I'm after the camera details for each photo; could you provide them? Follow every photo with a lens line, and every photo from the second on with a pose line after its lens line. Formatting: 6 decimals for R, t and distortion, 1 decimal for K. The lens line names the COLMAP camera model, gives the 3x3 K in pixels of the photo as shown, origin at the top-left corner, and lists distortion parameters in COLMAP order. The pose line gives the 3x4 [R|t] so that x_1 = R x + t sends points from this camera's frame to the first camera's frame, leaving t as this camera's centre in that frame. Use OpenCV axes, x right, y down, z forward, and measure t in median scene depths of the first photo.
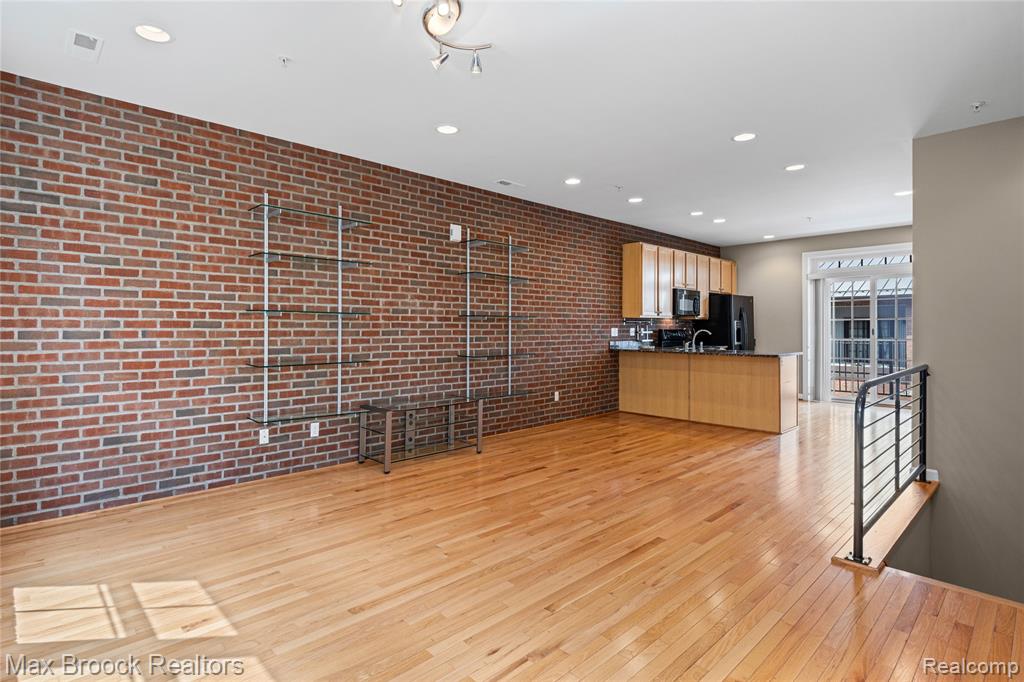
lens RADIAL K [[480.5, 0, 507.6], [0, 480.5, 327.1], [0, 0, 1]] dist [-0.013698, -0.001313]
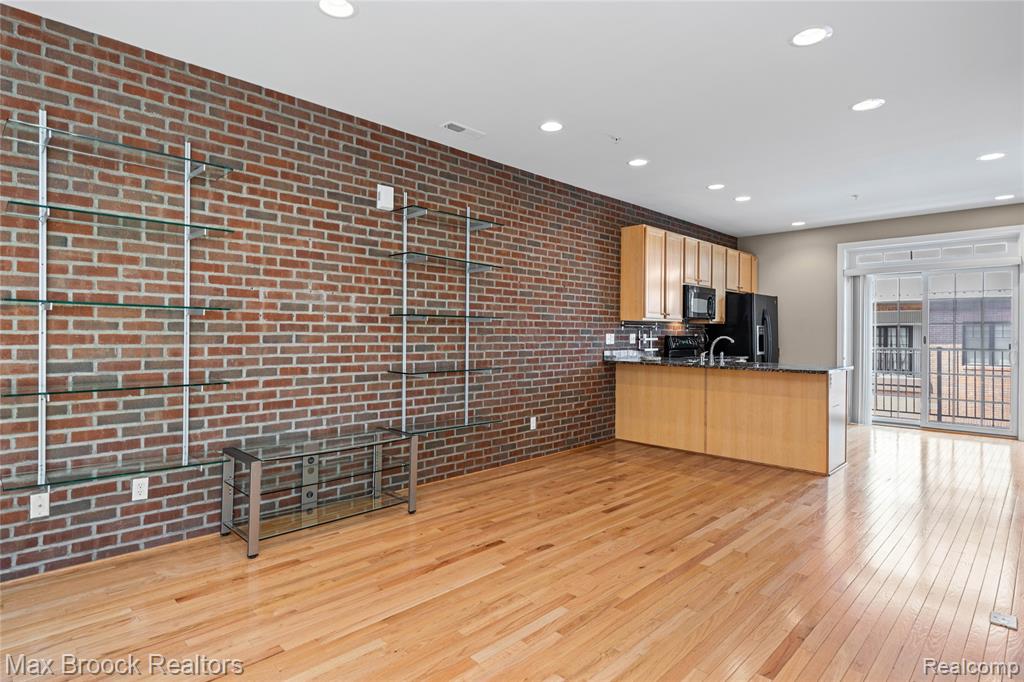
lens RADIAL K [[502.7, 0, 514.5], [0, 502.7, 337.0], [0, 0, 1]] dist [-0.018154, -0.000244]
pose [[0.999658, 0.004486, 0.025771, 0.064834], [-0.004685, 0.999960, 0.007682, 0.002436], [-0.025735, -0.007801, 0.999638, 0.262184]]
